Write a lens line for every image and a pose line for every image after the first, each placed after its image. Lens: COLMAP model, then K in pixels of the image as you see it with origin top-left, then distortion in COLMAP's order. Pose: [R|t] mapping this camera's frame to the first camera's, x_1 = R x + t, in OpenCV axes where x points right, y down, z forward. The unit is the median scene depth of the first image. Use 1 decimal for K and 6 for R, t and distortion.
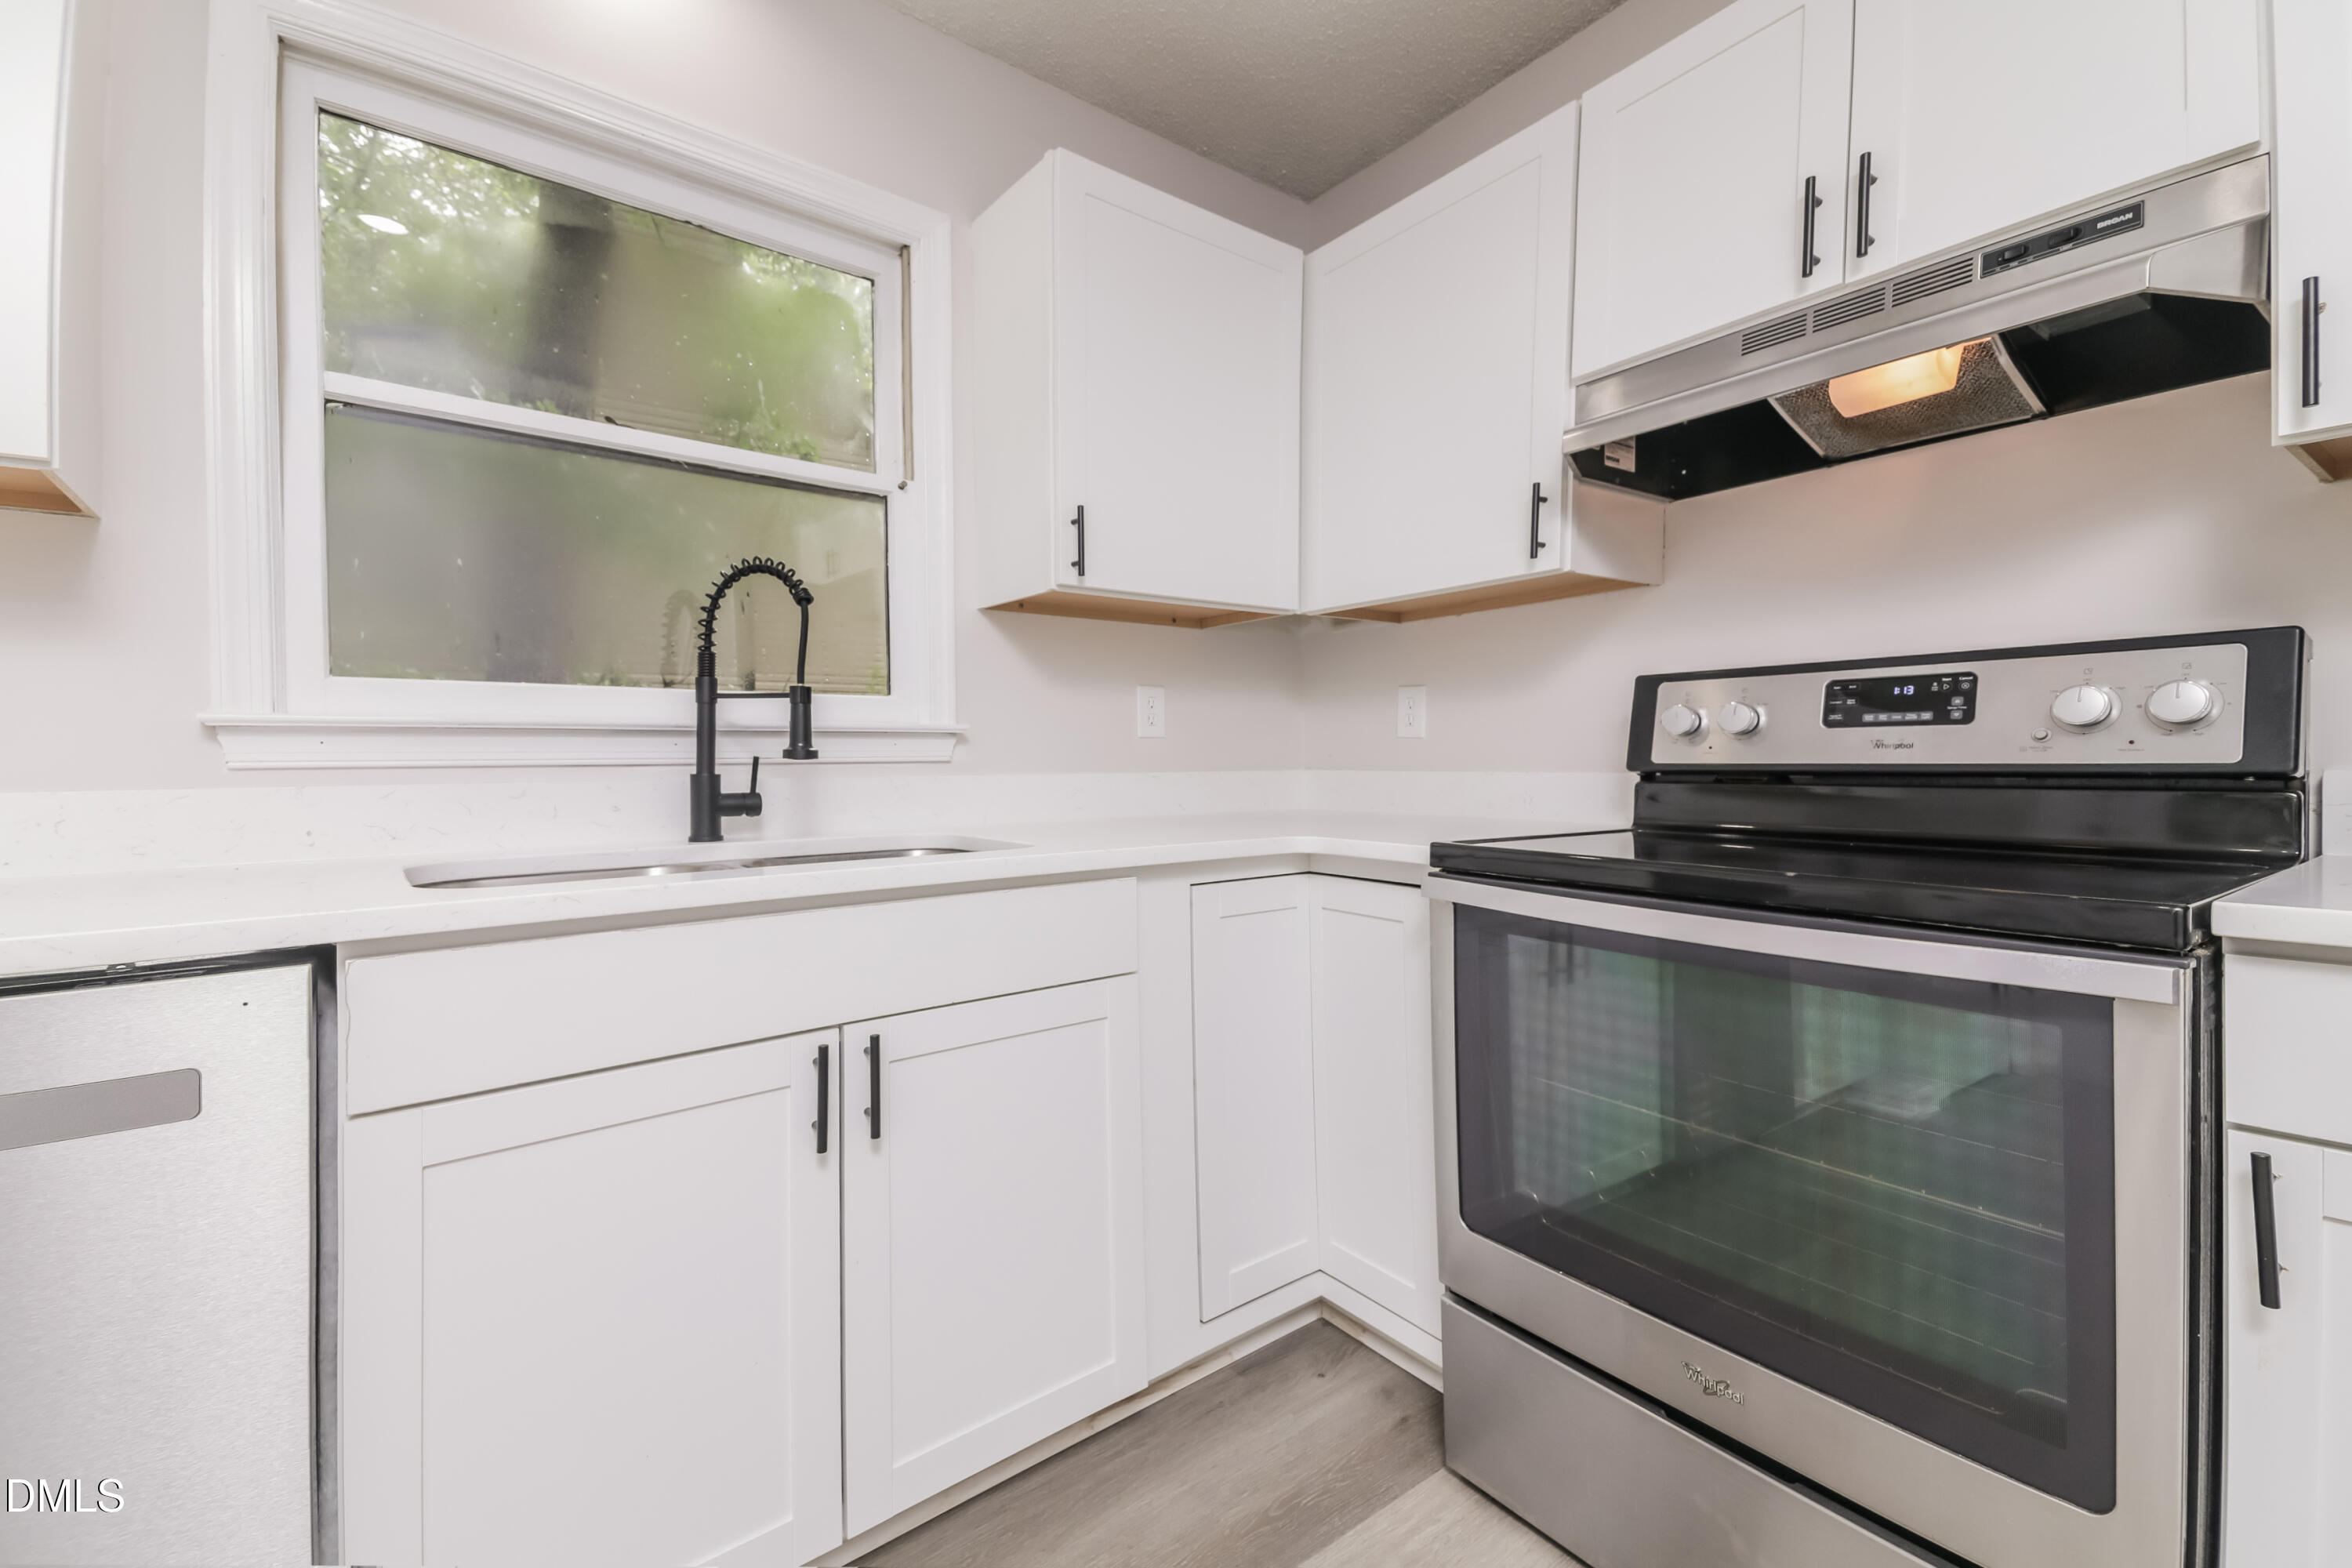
lens RADIAL K [[974.4, 0, 1208.9], [0, 974.4, 794.8], [0, 0, 1]] dist [0.060801, 0.000069]
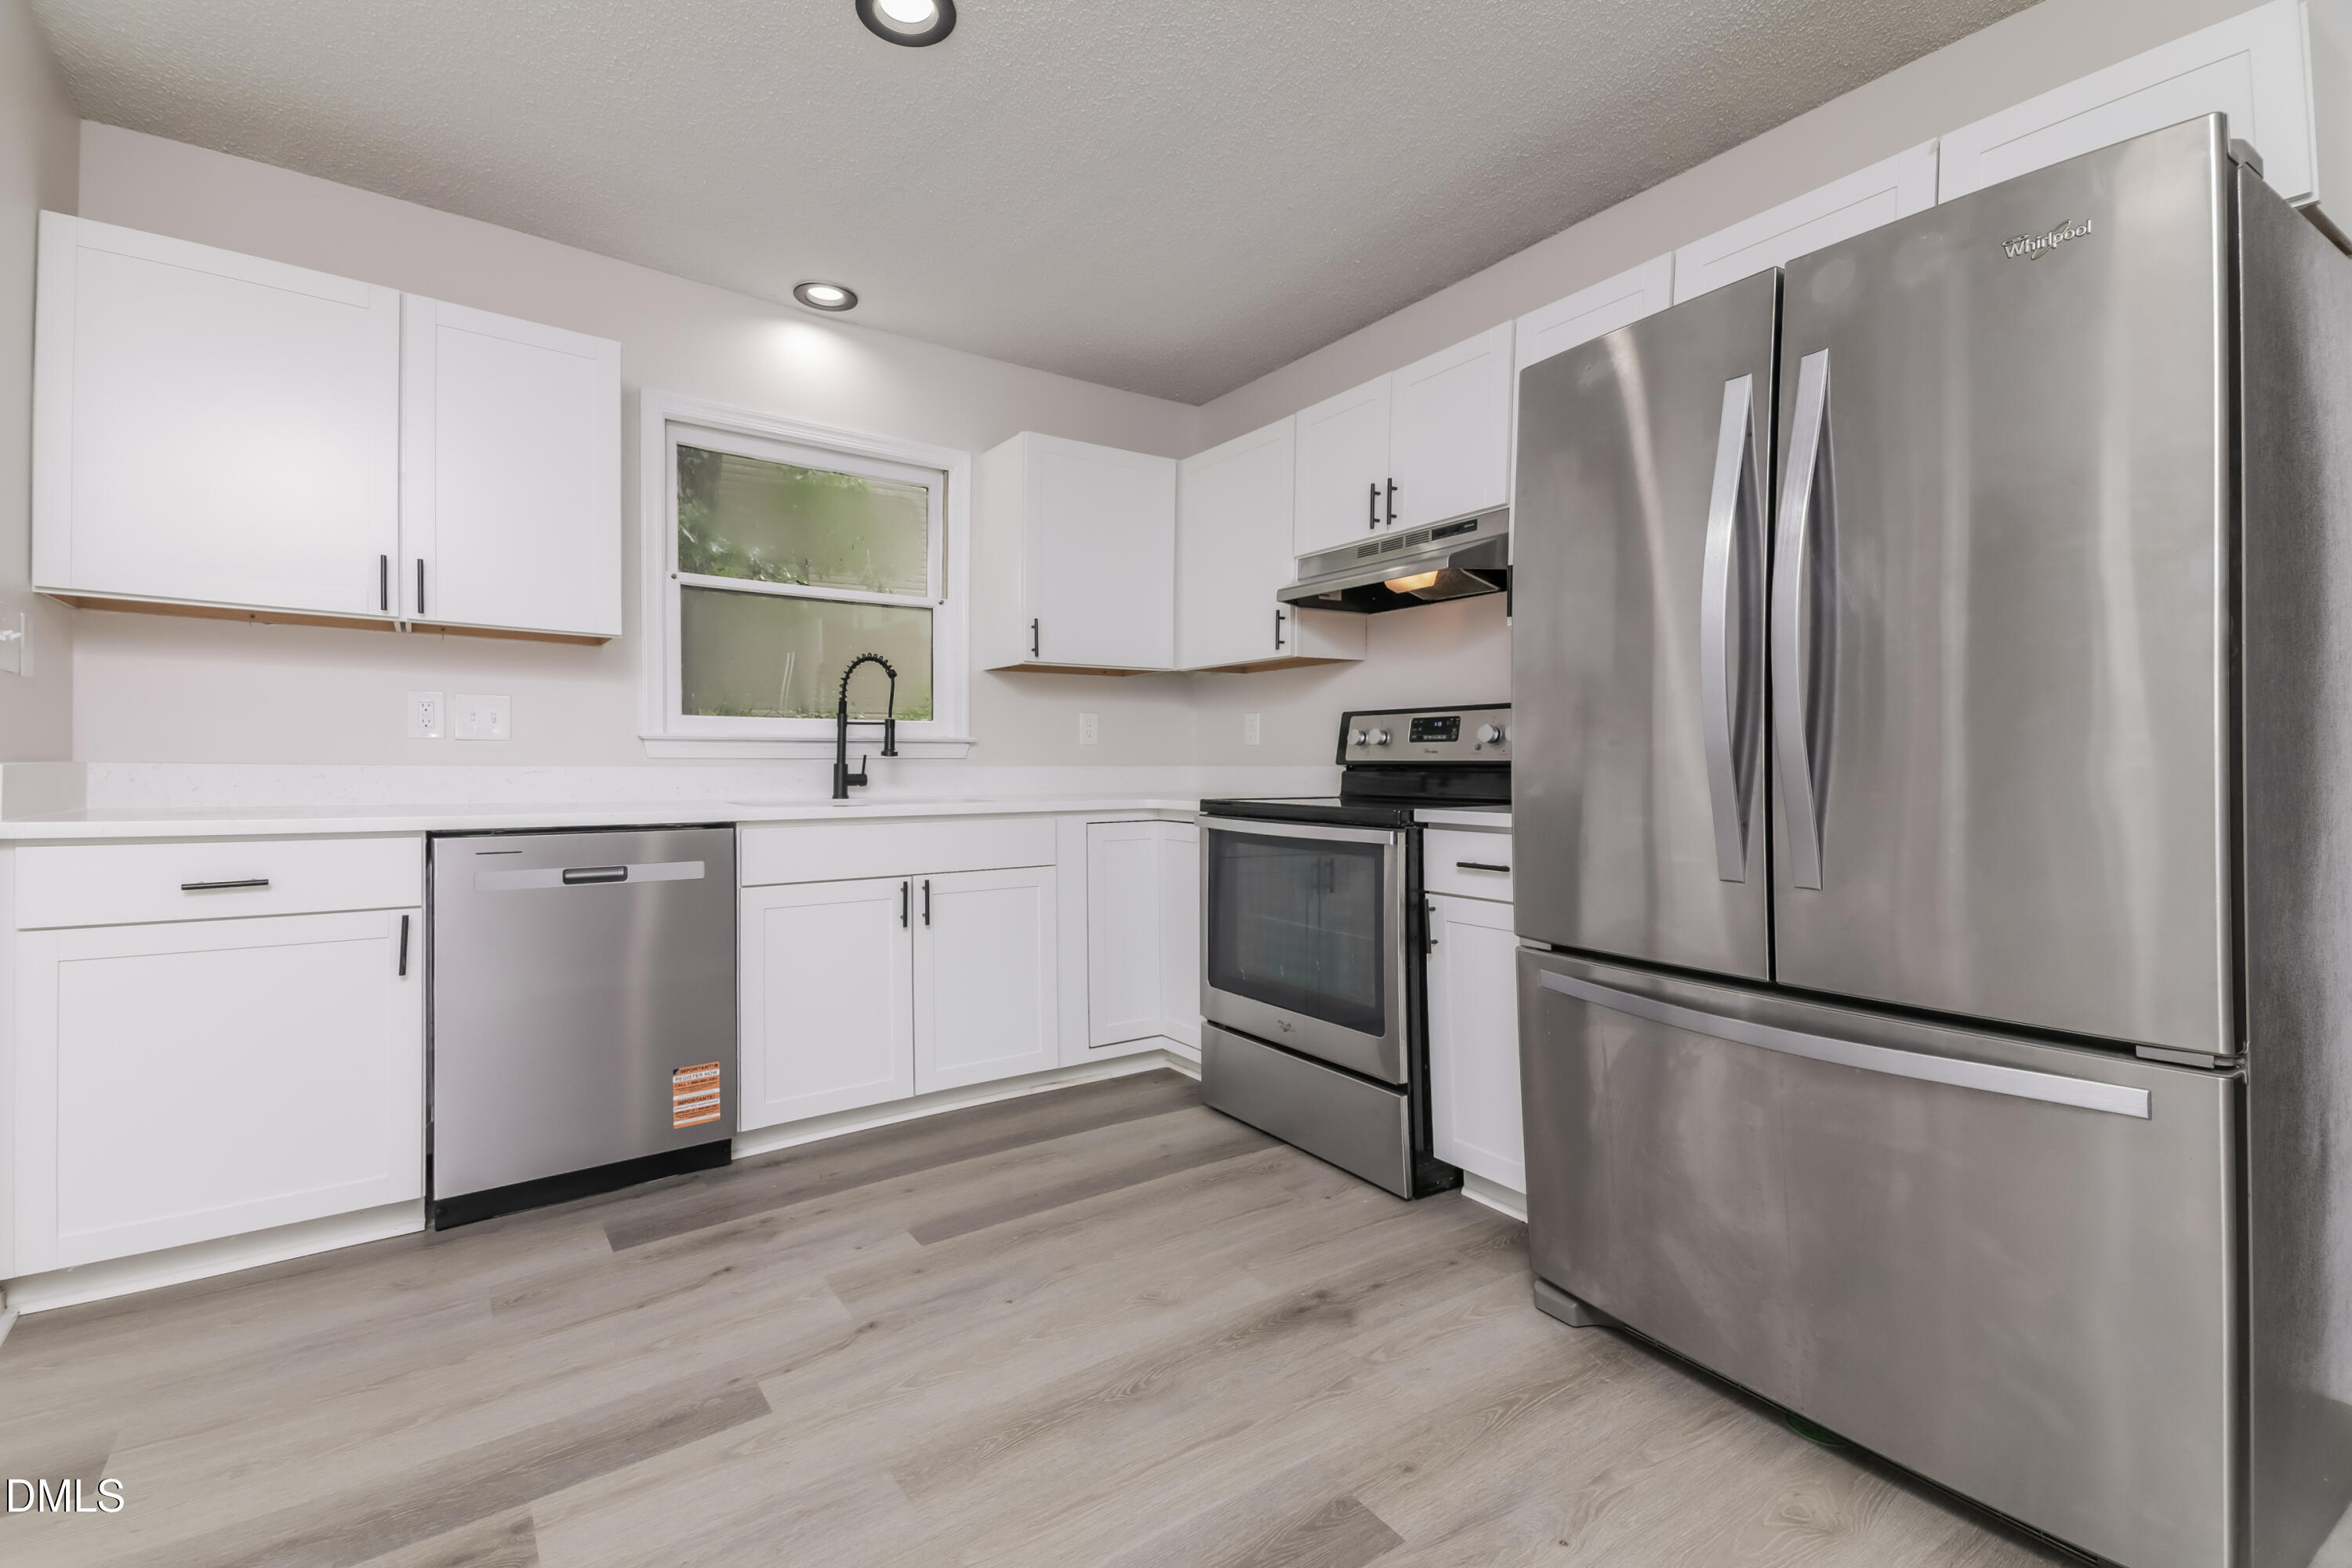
lens RADIAL K [[950.2, 0, 1176.0], [0, 950.2, 784.0], [0, 0, 1]] dist [-0.000013, -0.000023]
pose [[0.998559, 0.006293, -0.053298, 0.248394], [-0.007005, 0.999889, -0.013178, 0.039682], [0.053209, 0.013533, 0.998492, -0.829904]]
